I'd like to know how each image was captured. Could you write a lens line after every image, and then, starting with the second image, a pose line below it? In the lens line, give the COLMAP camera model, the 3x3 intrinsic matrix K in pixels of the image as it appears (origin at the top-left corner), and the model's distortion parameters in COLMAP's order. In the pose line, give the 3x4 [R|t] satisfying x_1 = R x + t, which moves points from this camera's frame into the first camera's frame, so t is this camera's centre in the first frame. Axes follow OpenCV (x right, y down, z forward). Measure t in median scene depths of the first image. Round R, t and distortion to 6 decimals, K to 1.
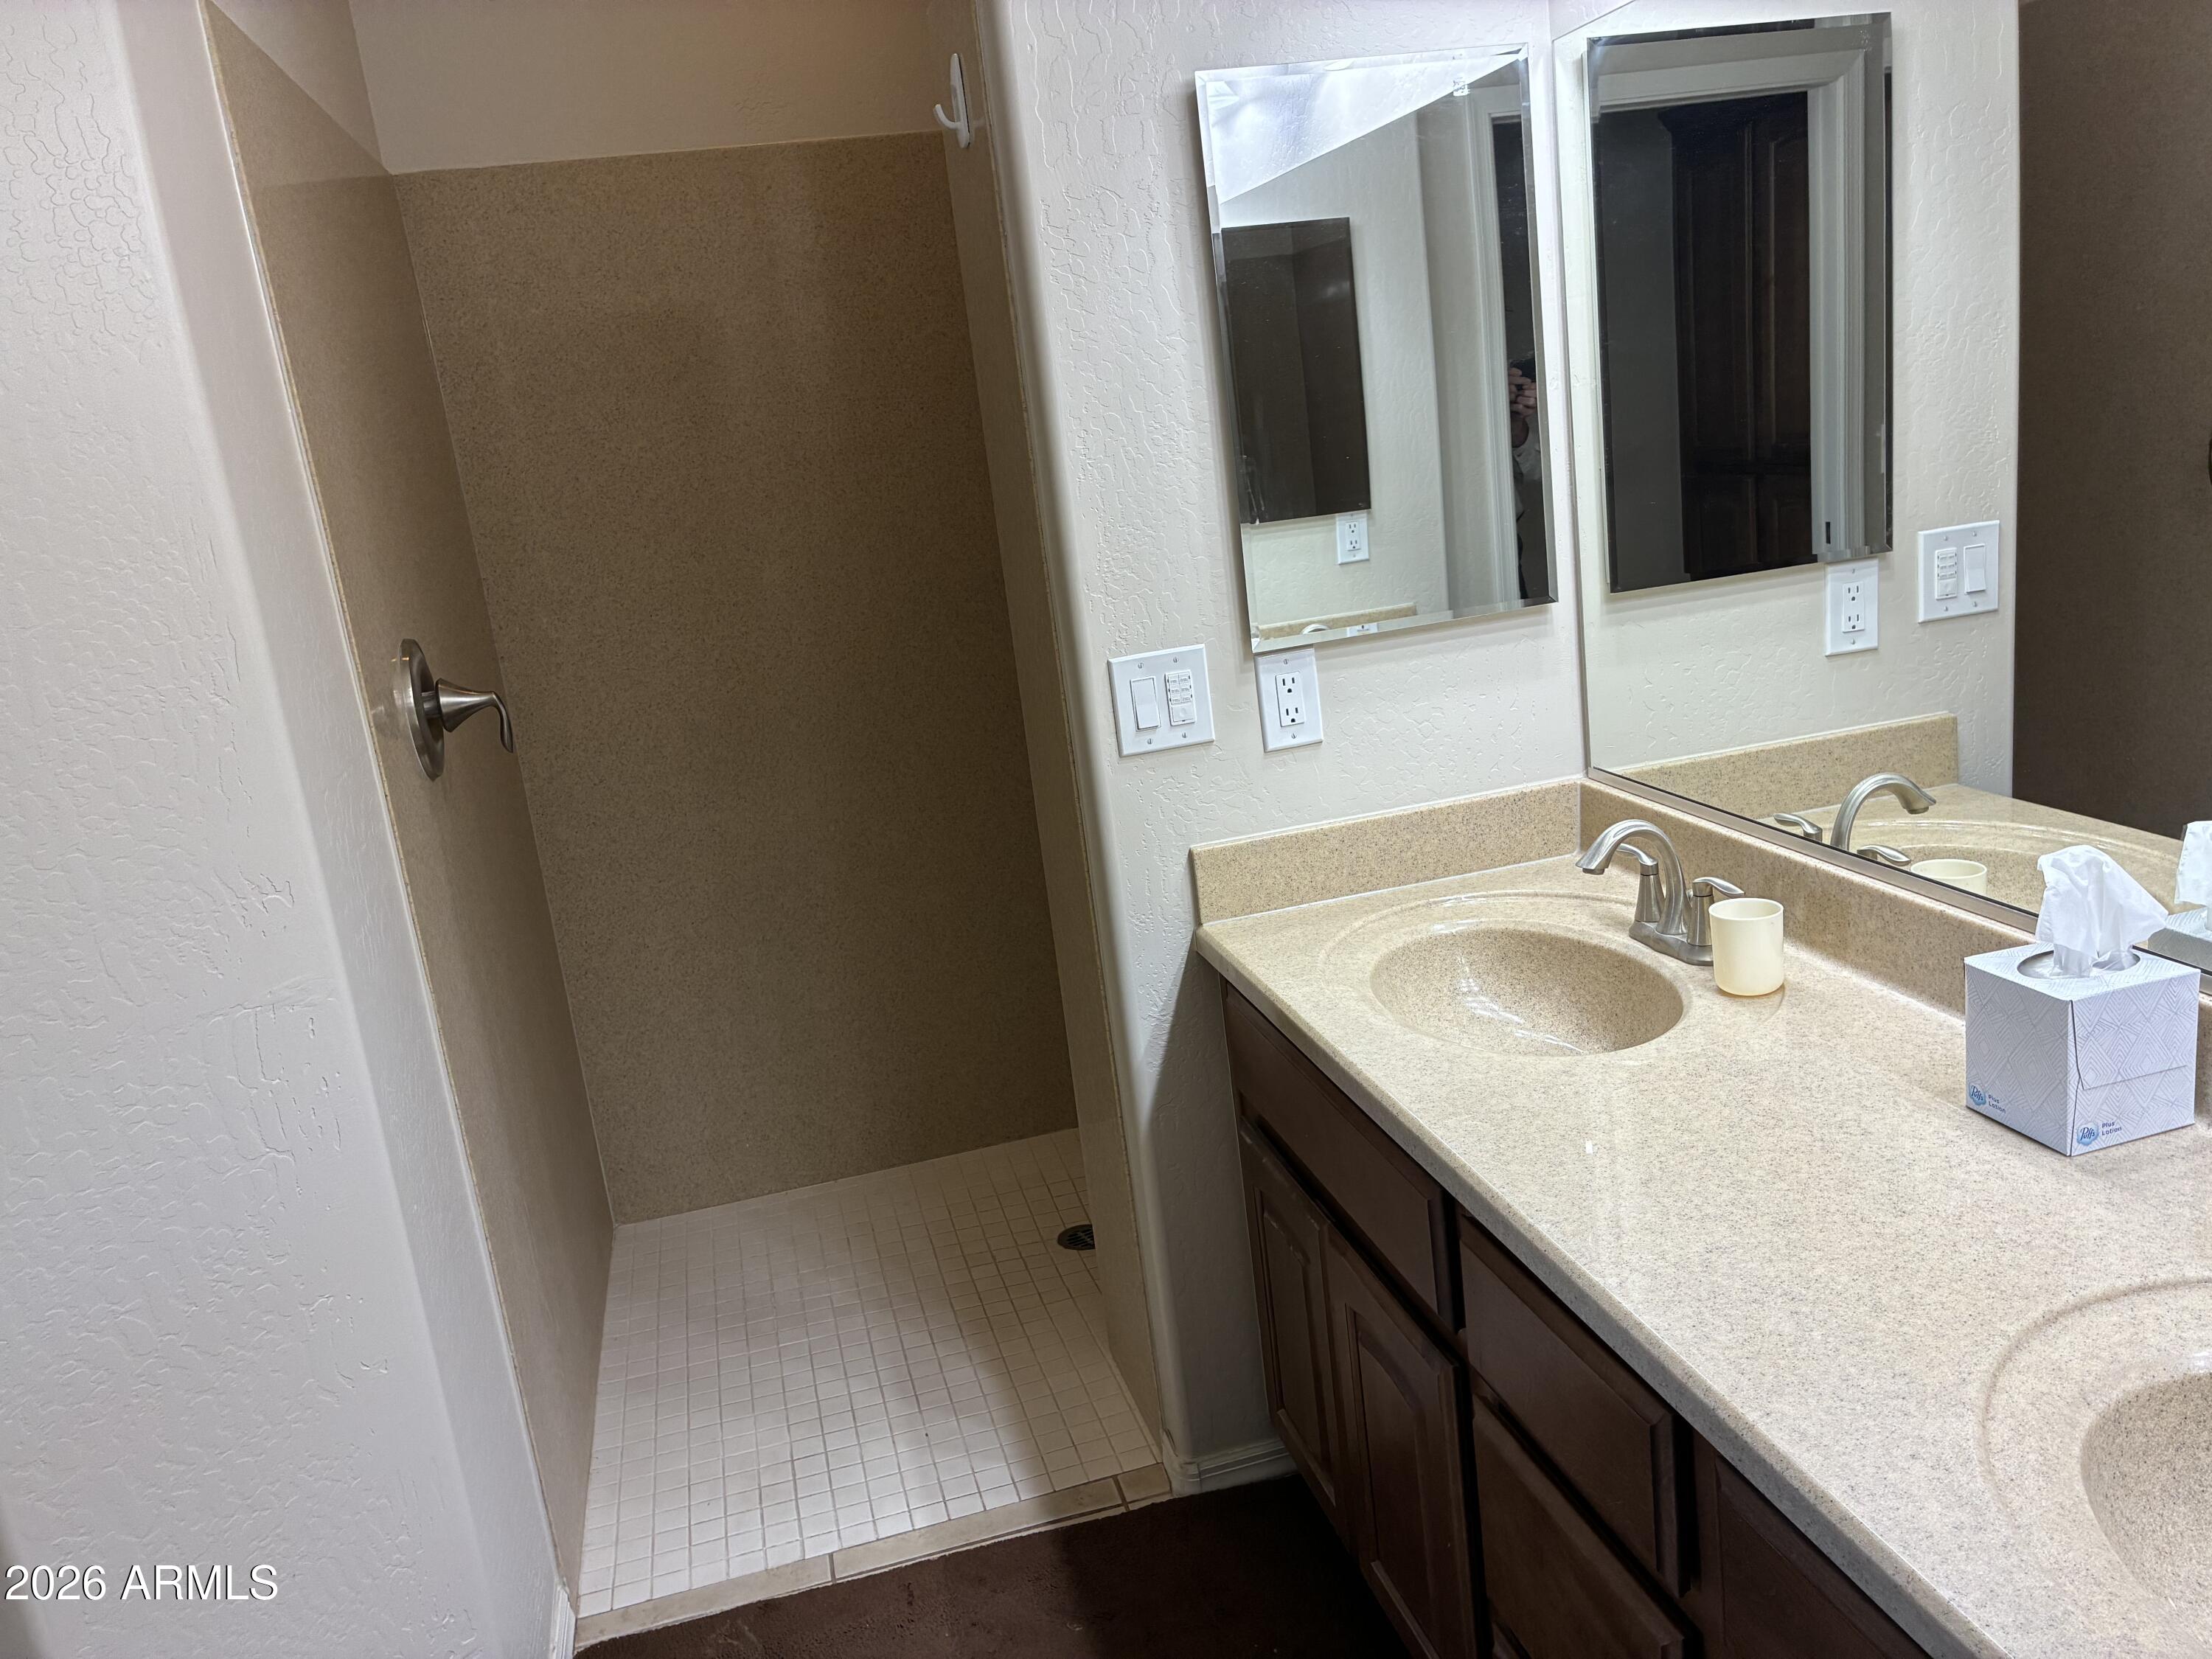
lens RADIAL K [[1679.8, 0, 1104.4], [0, 1679.8, 875.7], [0, 0, 1]] dist [0.053839, -0.074931]
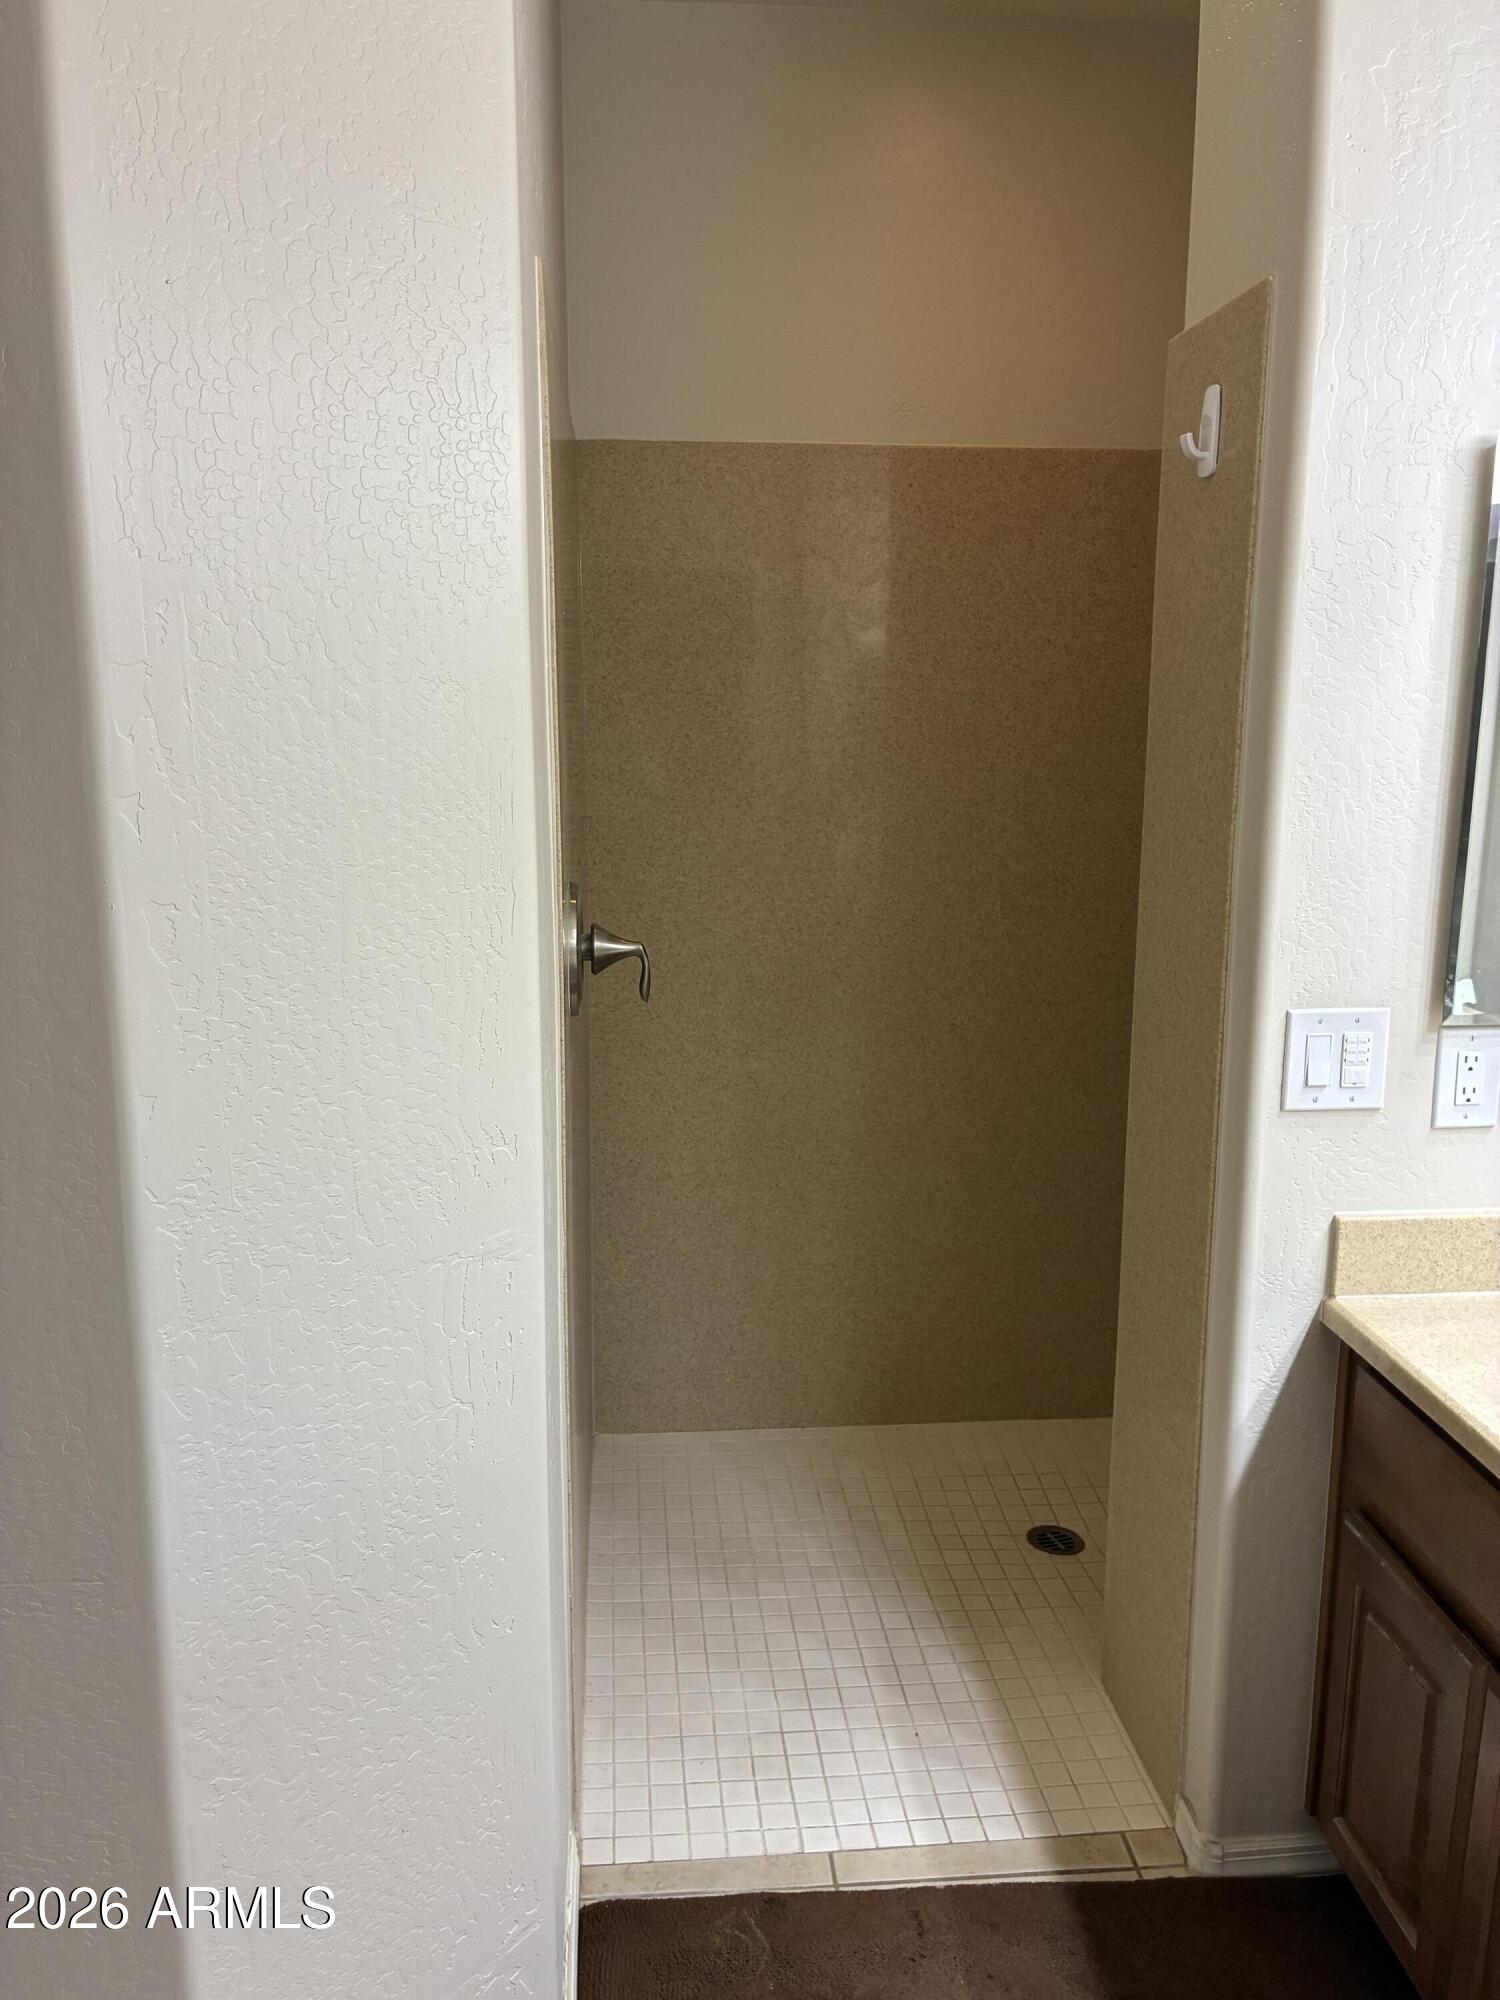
lens RADIAL K [[1518.8, 0, 729.7], [0, 1518.8, 1036.6], [0, 0, 1]] dist [0.053839, -0.074931]
pose [[0.978781, 0.155460, -0.133493, -0.171649], [-0.160303, 0.986718, -0.026267, -0.035494], [0.127637, 0.047109, 0.990702, 0.083488]]
